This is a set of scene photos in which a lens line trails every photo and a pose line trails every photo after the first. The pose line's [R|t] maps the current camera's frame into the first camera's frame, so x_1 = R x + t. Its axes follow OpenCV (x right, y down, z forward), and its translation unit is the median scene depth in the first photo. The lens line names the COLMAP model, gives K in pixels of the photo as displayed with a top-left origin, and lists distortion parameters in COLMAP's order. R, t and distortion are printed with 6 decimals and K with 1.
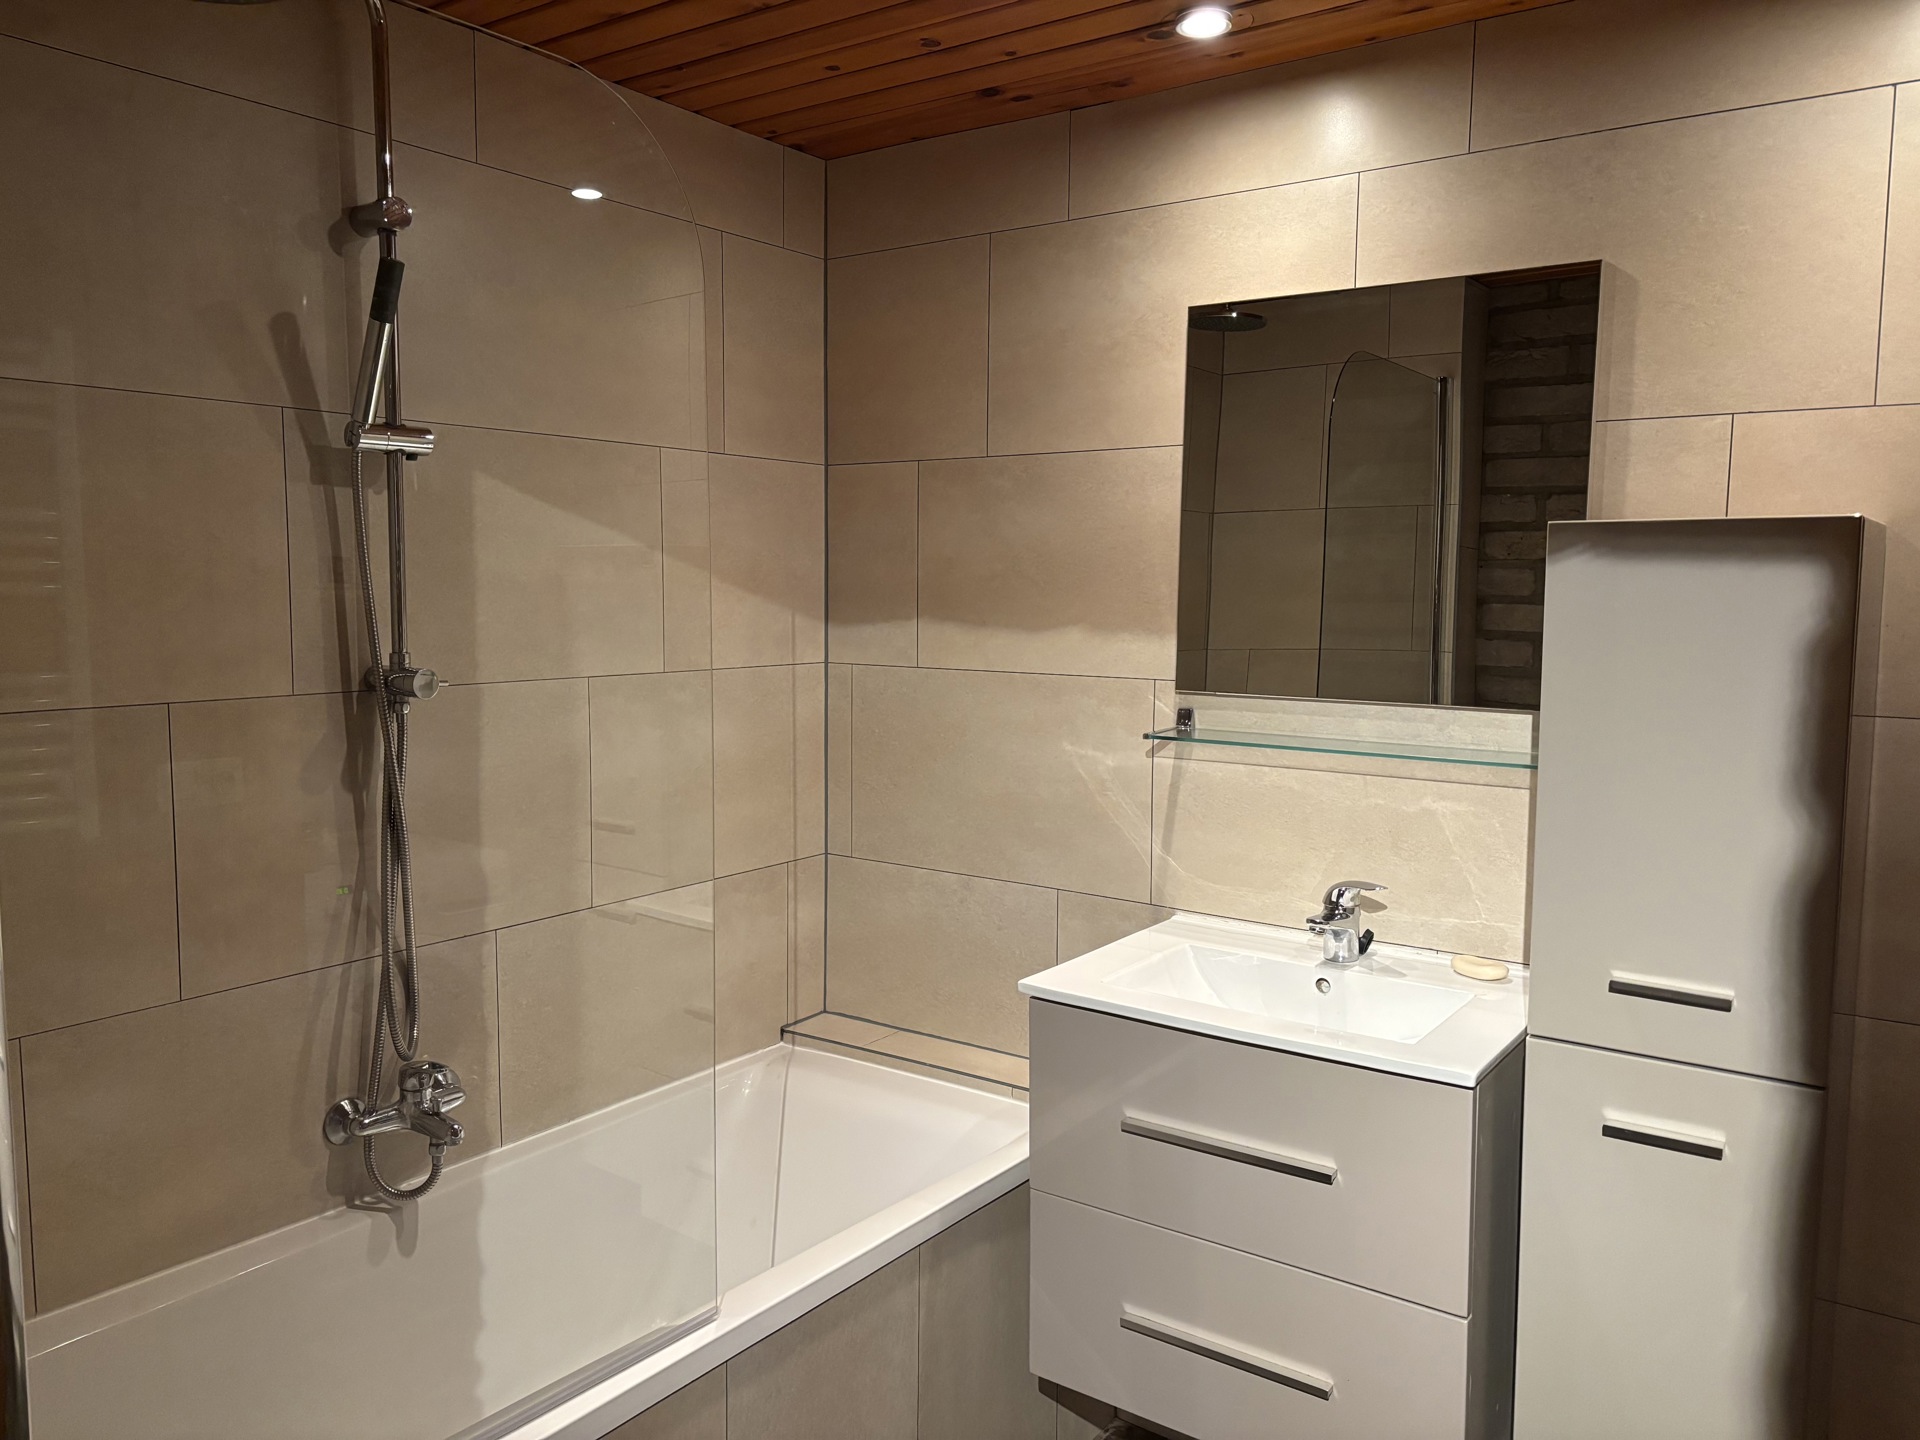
lens RADIAL K [[1443.6, 0, 957.9], [0, 1443.6, 723.4], [0, 0, 1]] dist [0.051696, -0.059344]
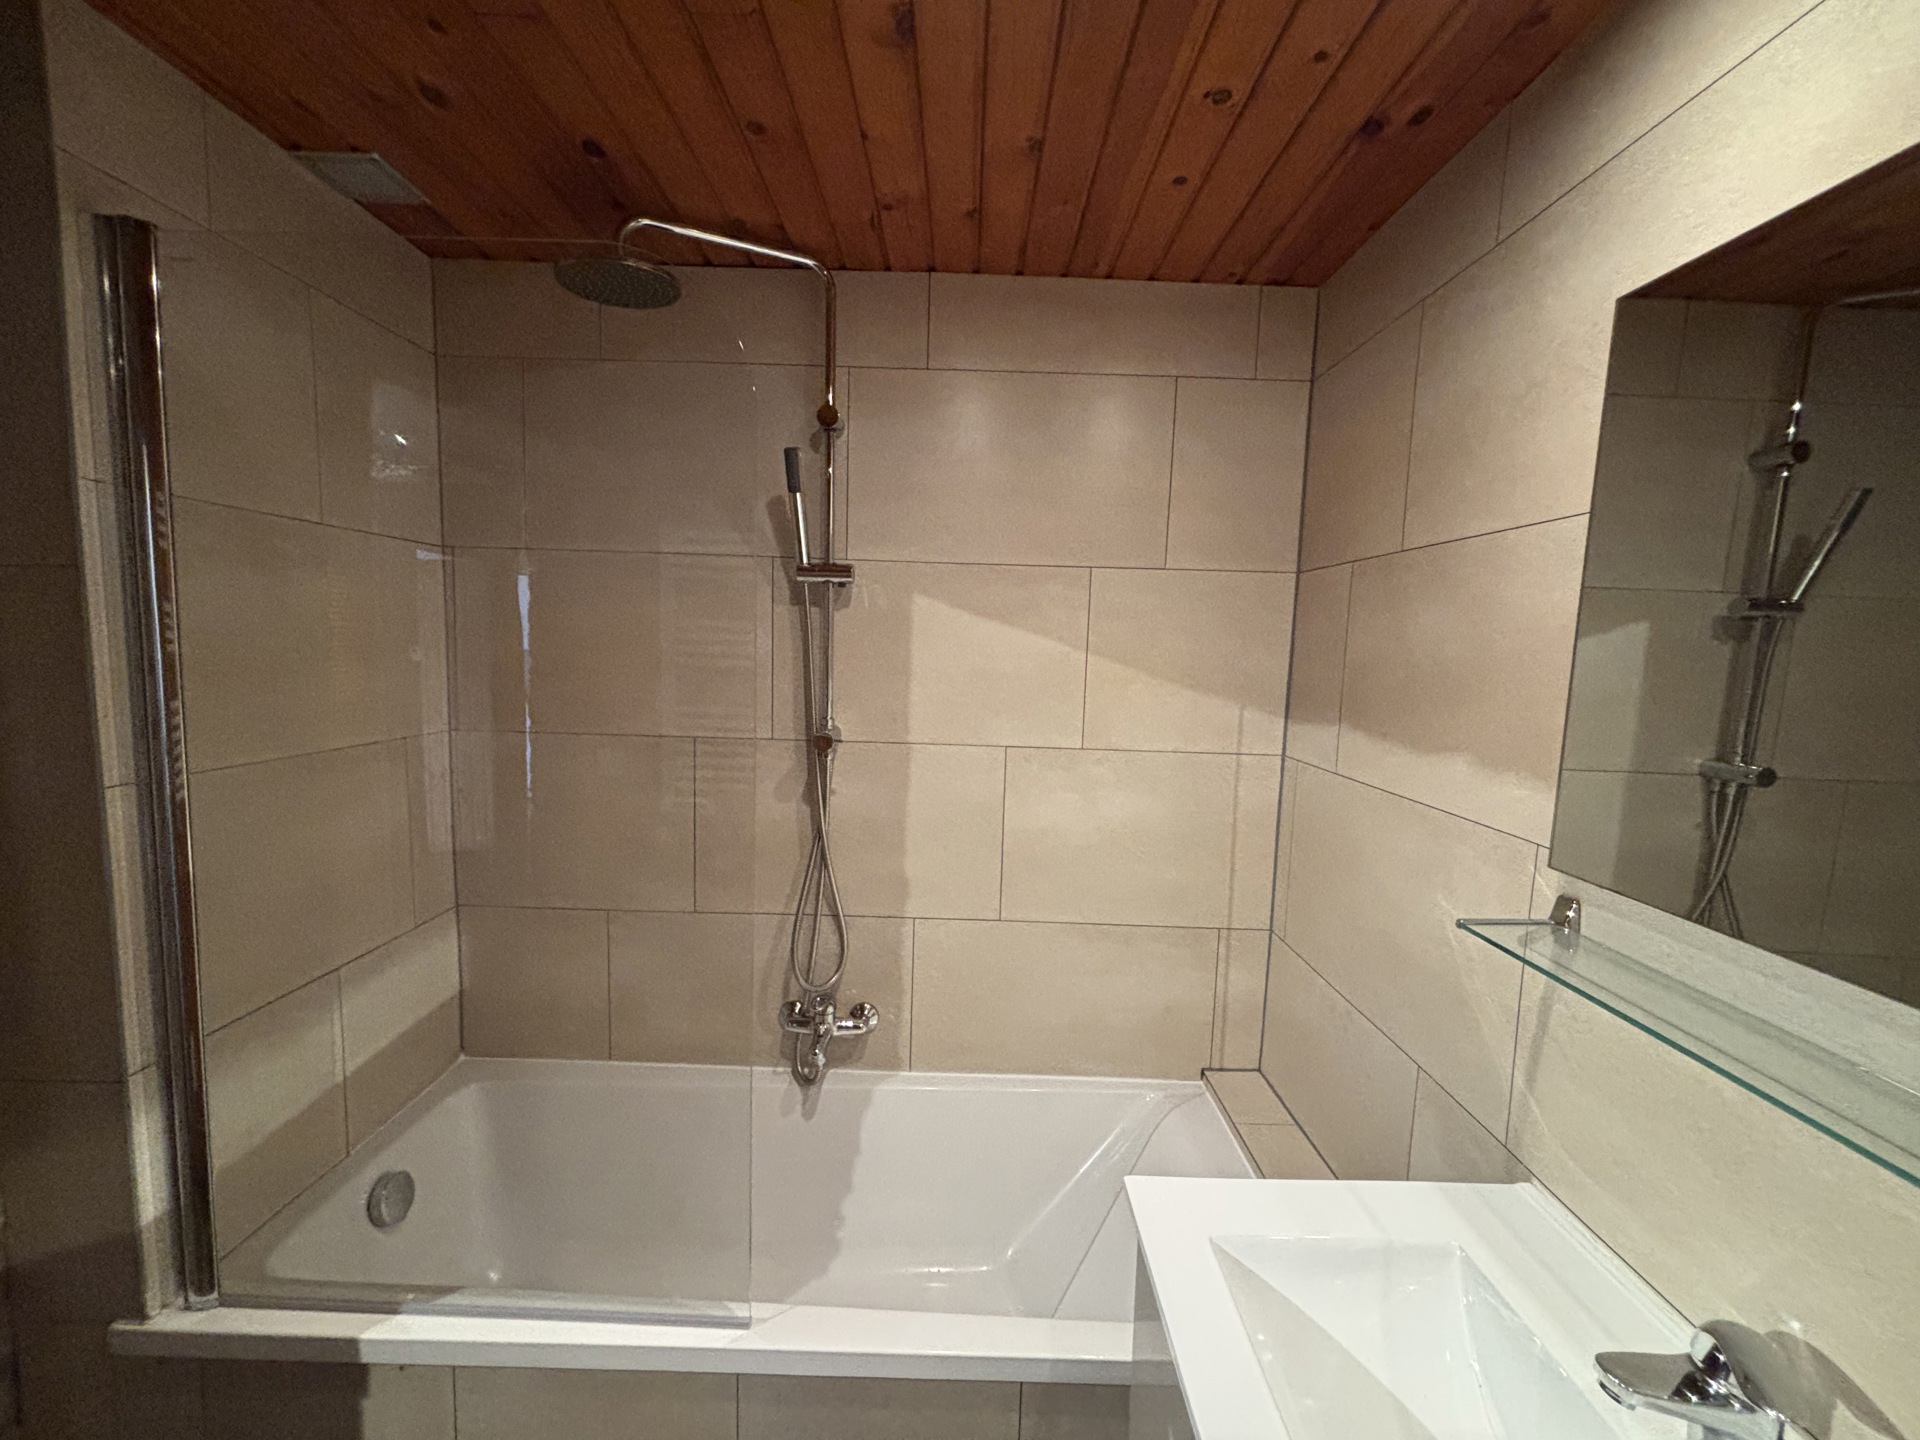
lens RADIAL K [[782.6, 0, 959.8], [0, 782.6, 714.1], [0, 0, 1]] dist [0.024495, 0.000054]
pose [[0.581453, 0.086047, -0.809017, 0.284511], [-0.108191, 0.993738, 0.027936, -0.074660], [0.806354, 0.071285, 0.587121, 0.537971]]
